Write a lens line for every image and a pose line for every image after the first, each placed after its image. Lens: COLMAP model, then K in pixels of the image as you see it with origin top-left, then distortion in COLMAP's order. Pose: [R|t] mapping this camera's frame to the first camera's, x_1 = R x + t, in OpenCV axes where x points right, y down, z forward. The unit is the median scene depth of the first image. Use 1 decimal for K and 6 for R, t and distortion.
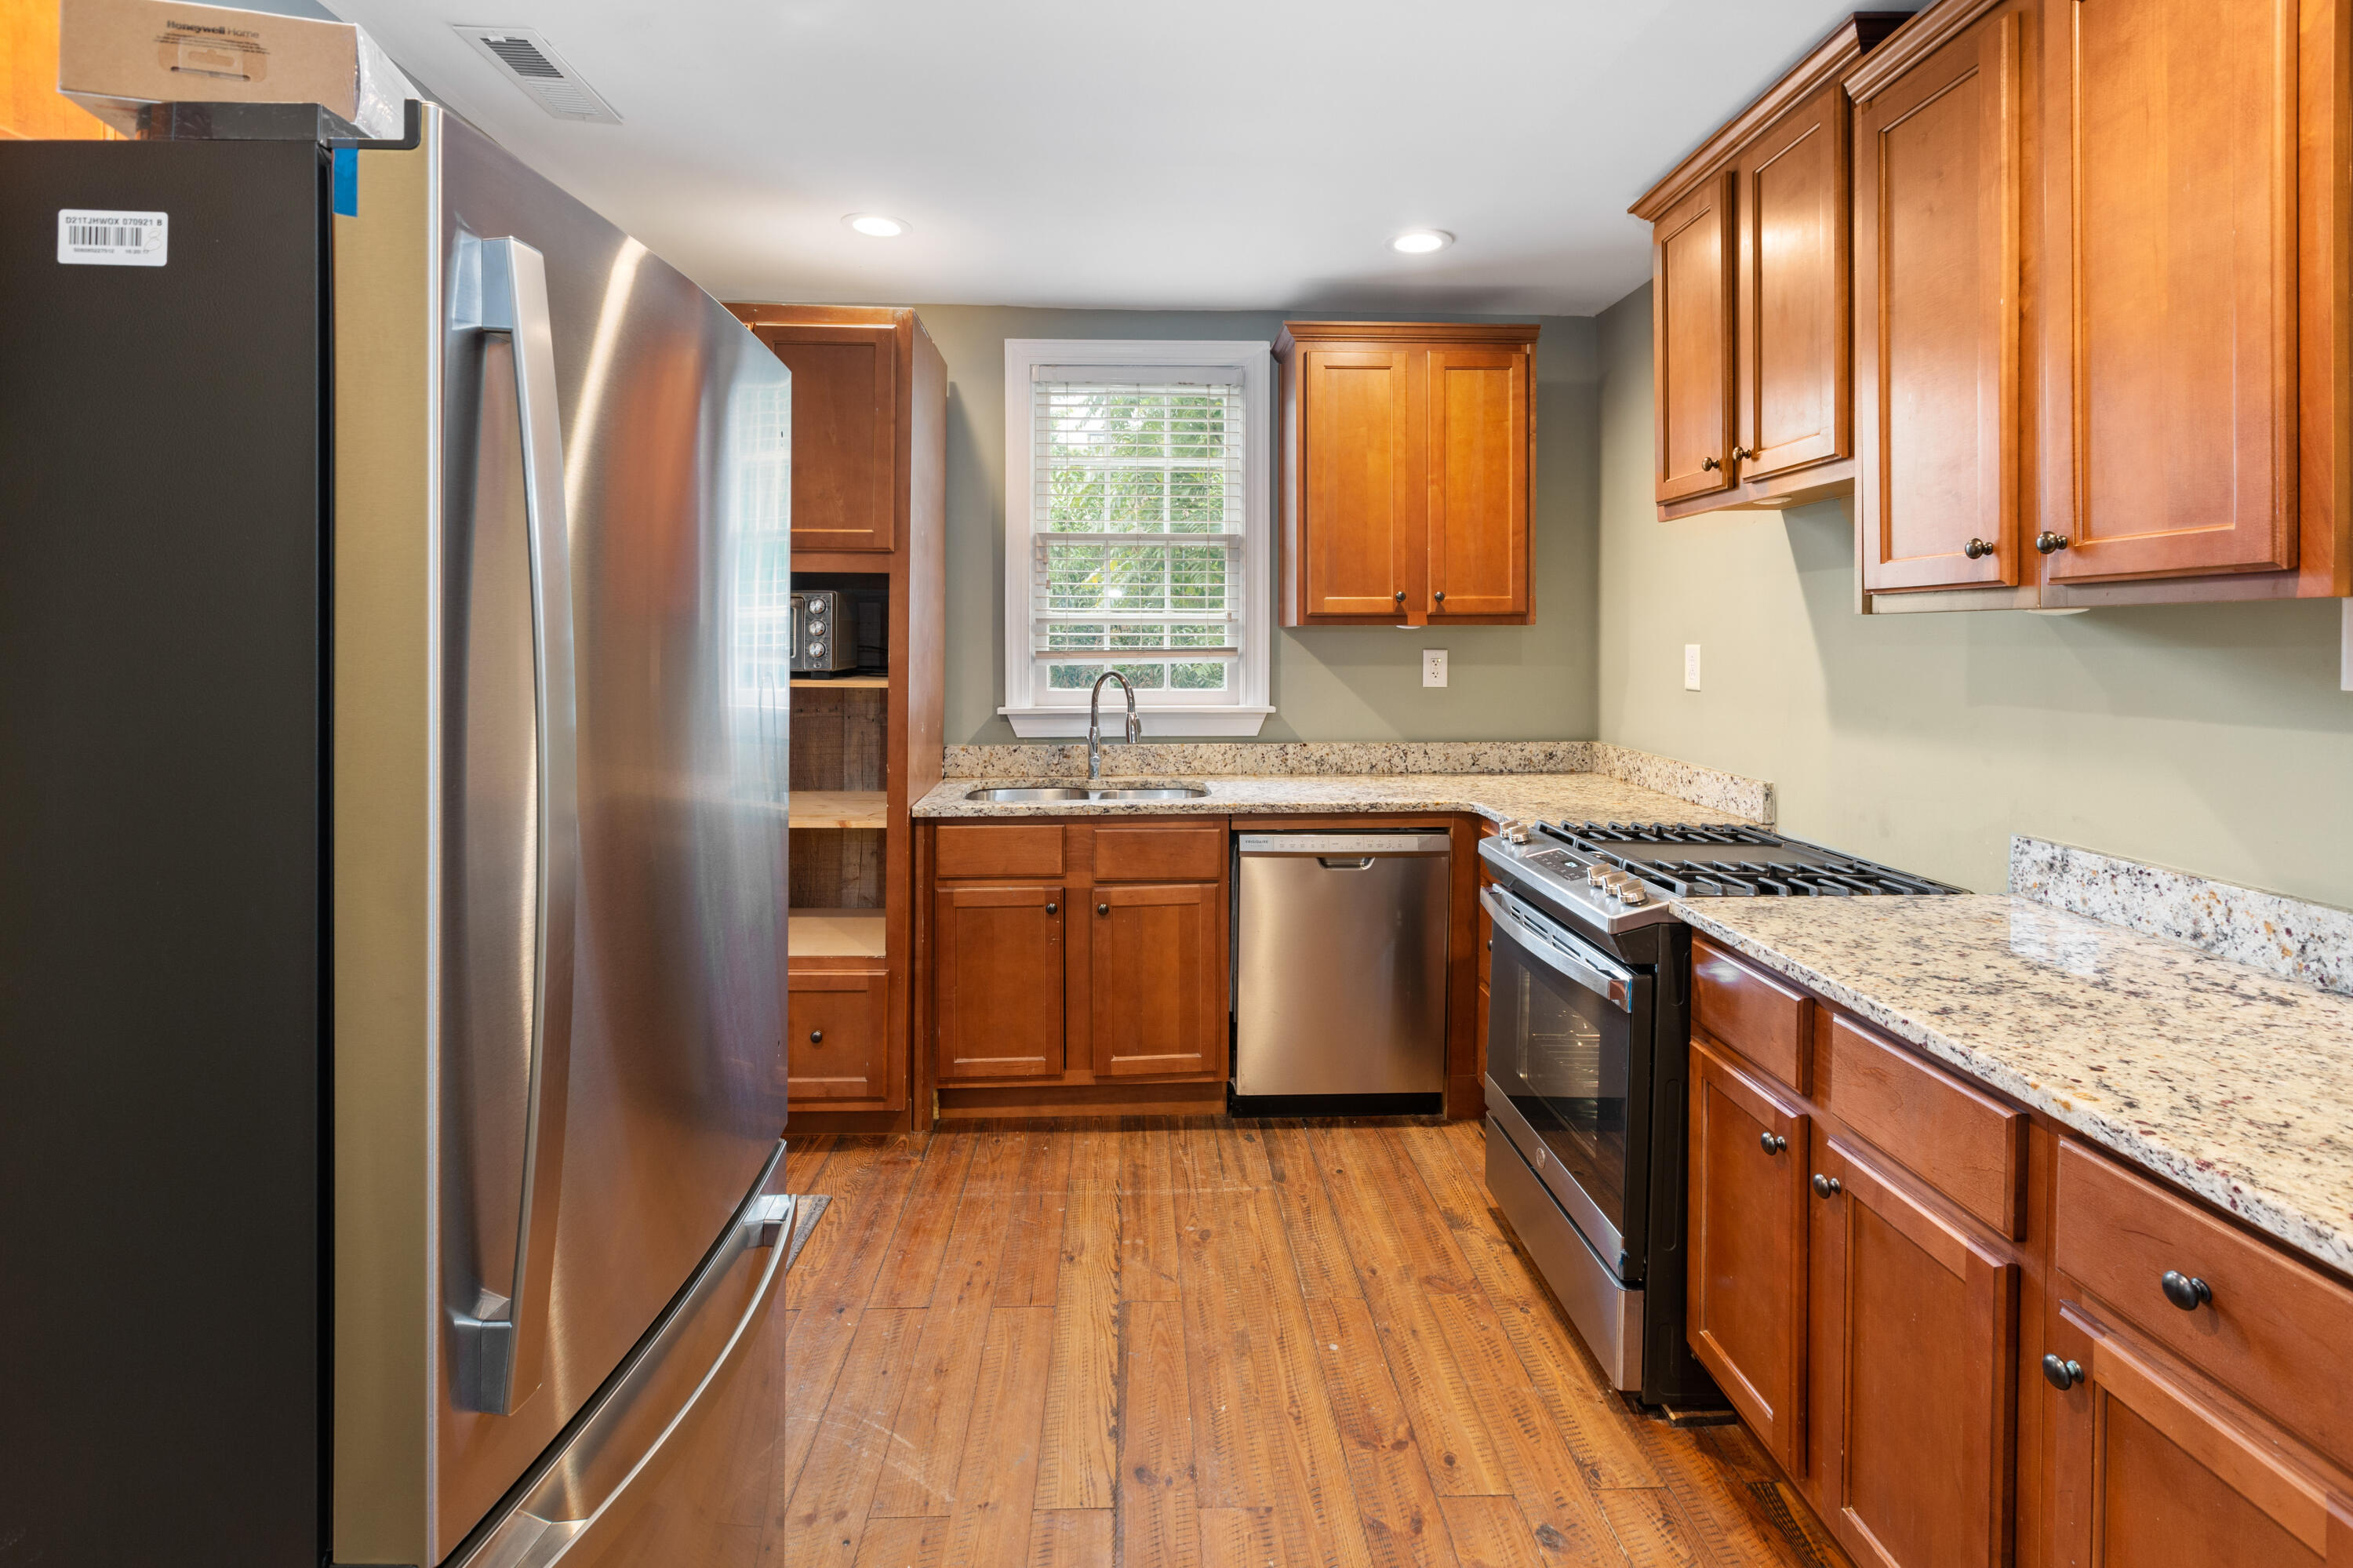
lens RADIAL K [[1126.7, 0, 1184.7], [0, 1126.7, 650.7], [0, 0, 1]] dist [0.000195, -0.000876]
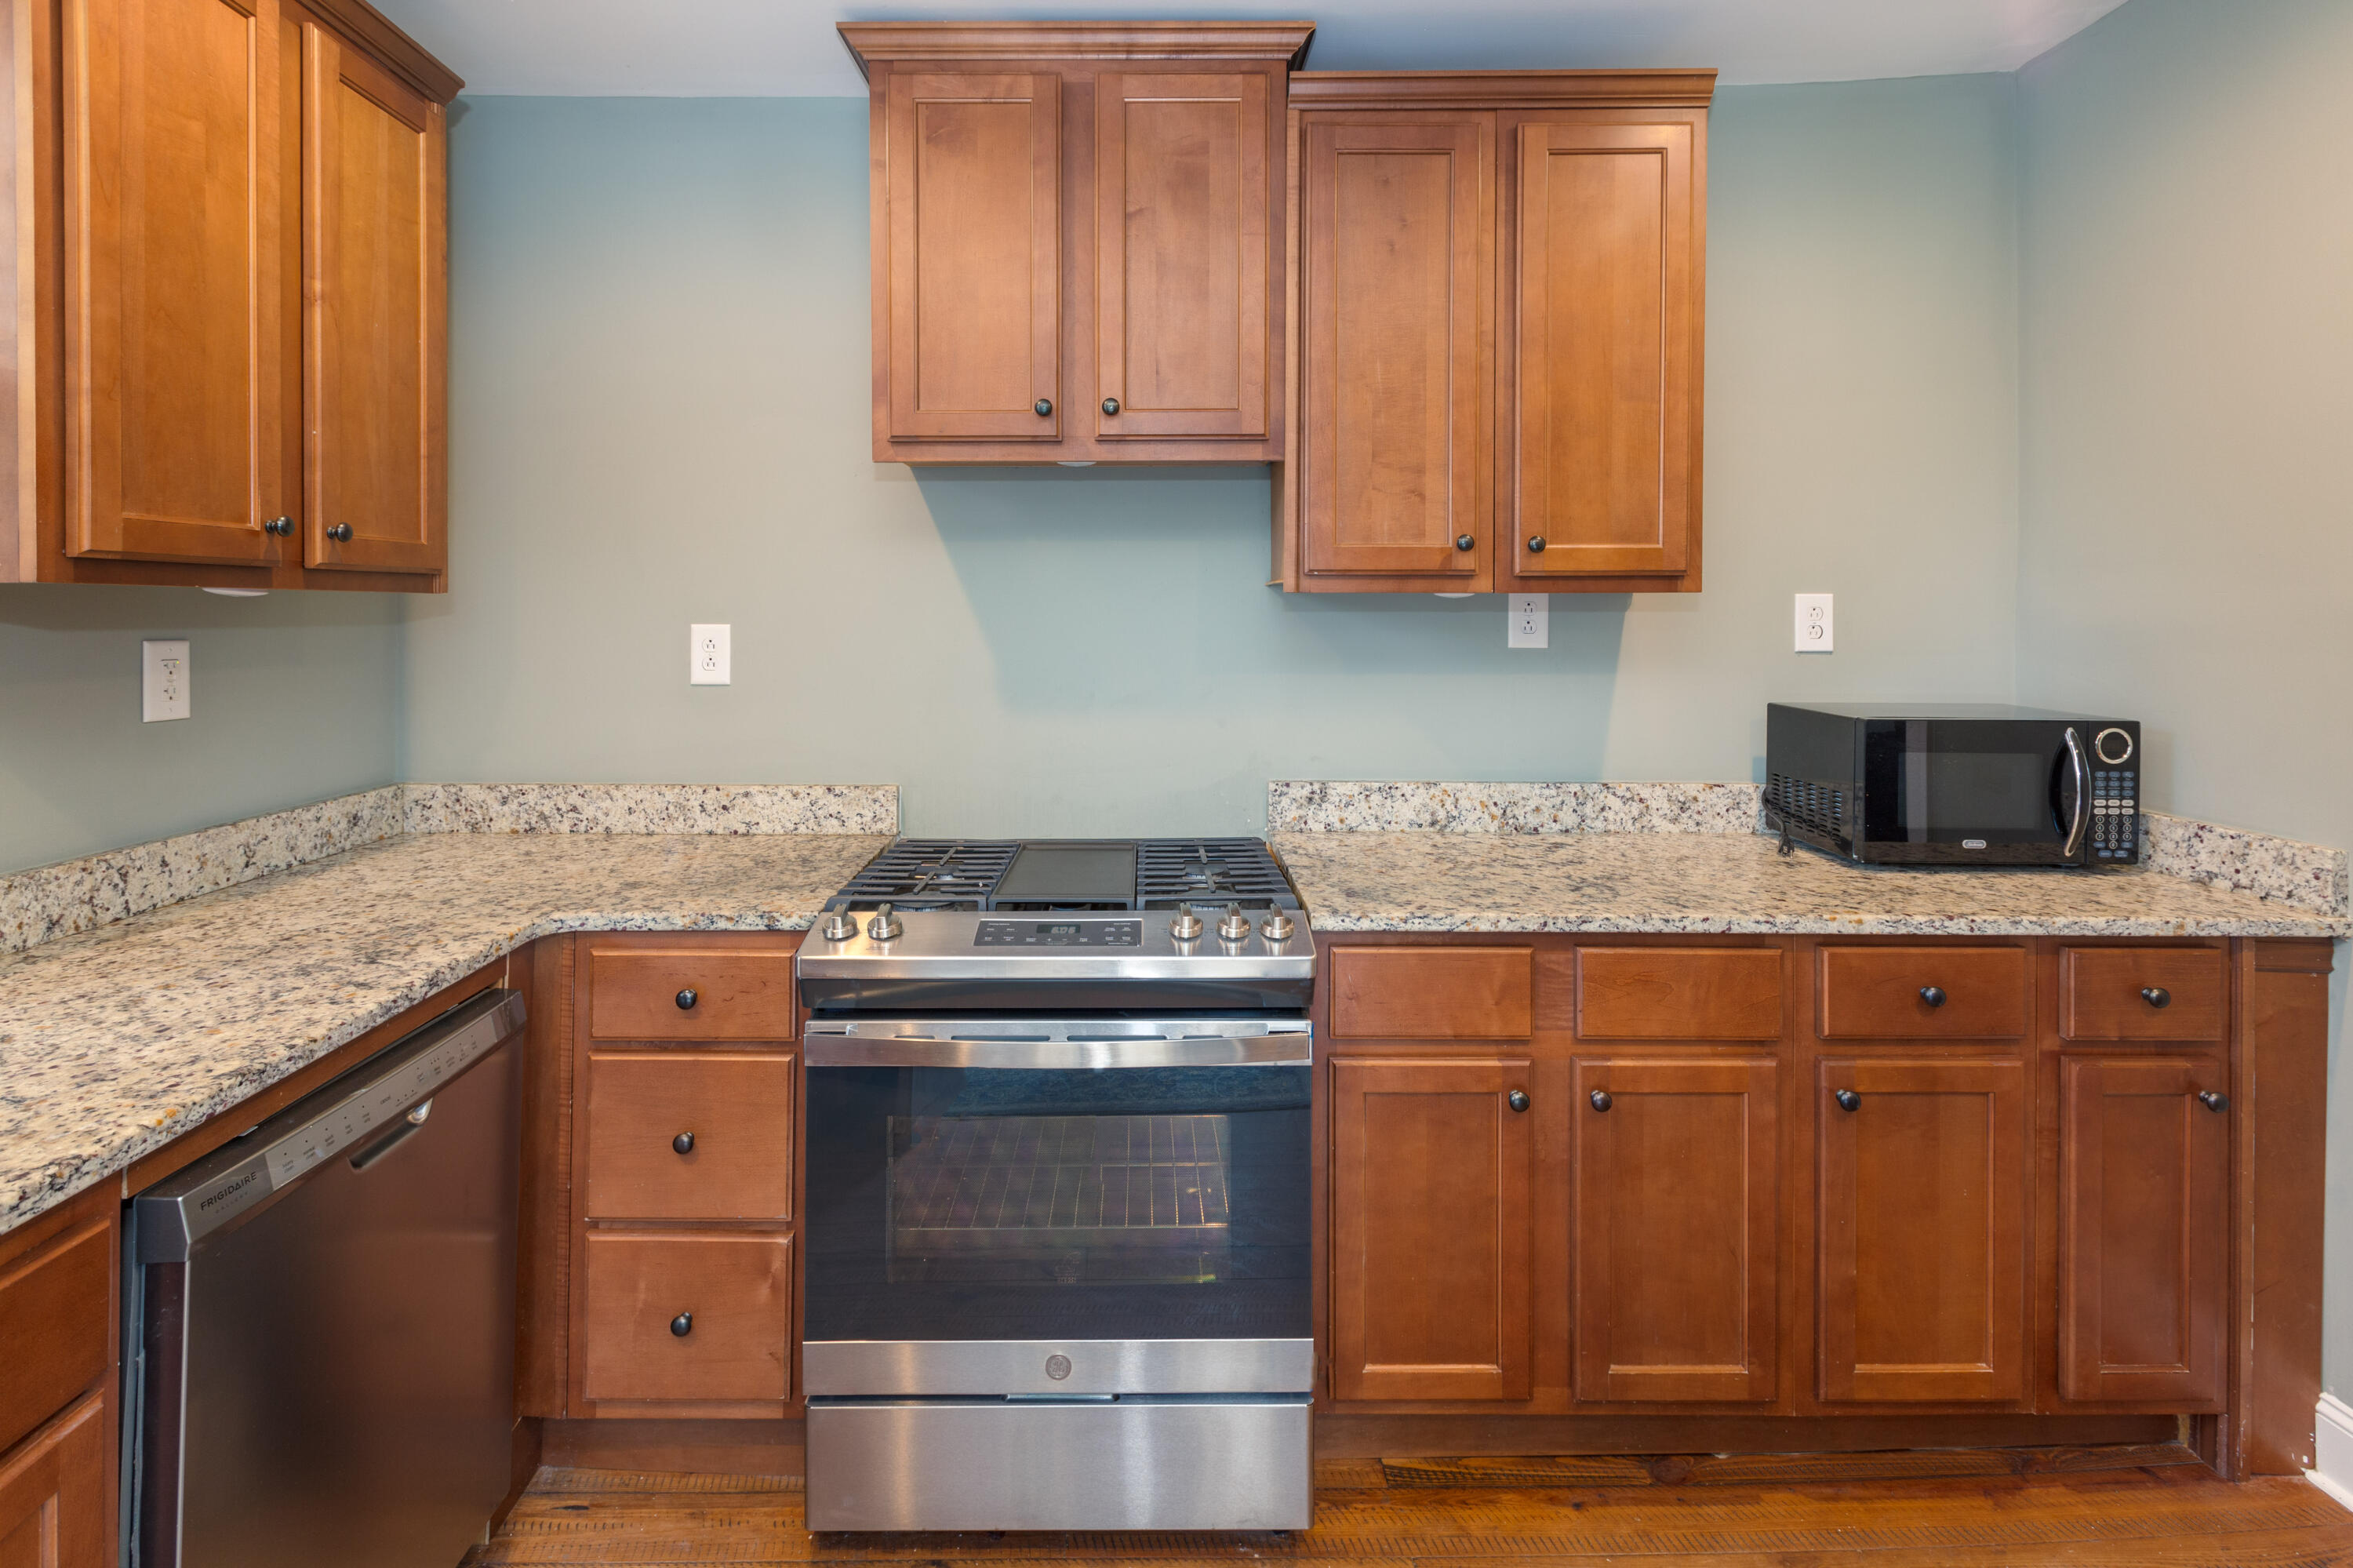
lens RADIAL K [[1079.0, 0, 1172.1], [0, 1079.0, 615.2], [0, 0, 1]] dist [0.005860, 0.000105]
pose [[0.035170, 0.000736, 0.999381, -0.438470], [0.010825, 0.999941, -0.001117, -0.013013], [-0.999323, 0.010858, 0.035160, 1.141660]]
